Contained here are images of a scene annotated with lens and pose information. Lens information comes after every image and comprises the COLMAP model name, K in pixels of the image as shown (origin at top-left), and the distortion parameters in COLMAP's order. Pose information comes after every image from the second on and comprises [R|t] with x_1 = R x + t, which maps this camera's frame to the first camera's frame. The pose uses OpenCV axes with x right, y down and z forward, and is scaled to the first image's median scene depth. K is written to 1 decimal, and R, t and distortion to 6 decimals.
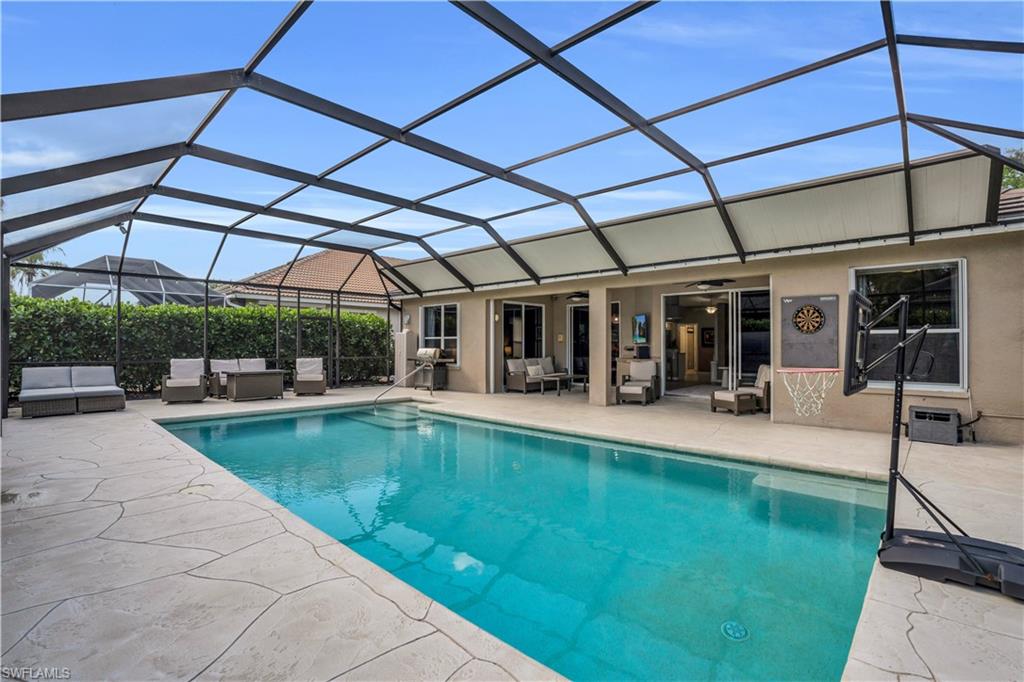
lens RADIAL K [[483.0, 0, 528.4], [0, 483.0, 336.7], [0, 0, 1]] dist [-0.000520, 0.000144]
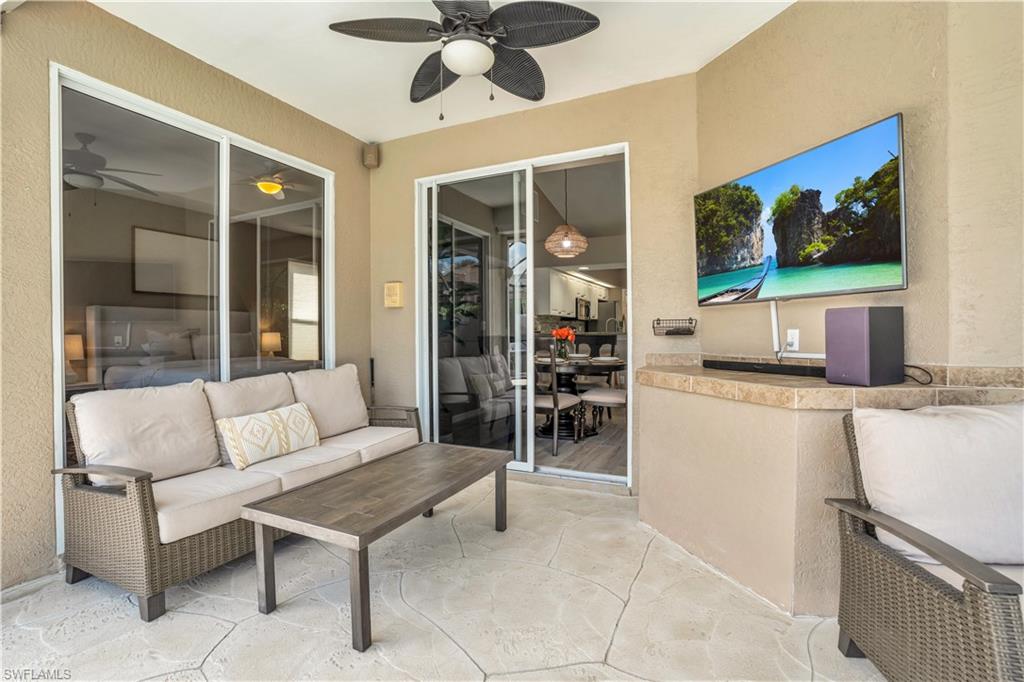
lens RADIAL K [[483.0, 0, 528.4], [0, 483.0, 336.7], [0, 0, 1]] dist [-0.000520, 0.000144]
pose [[0.953047, -0.008748, 0.302697, 0.059112], [0.004242, 0.999870, 0.015541, 0.023965], [-0.302794, -0.013527, 0.952960, 0.758487]]
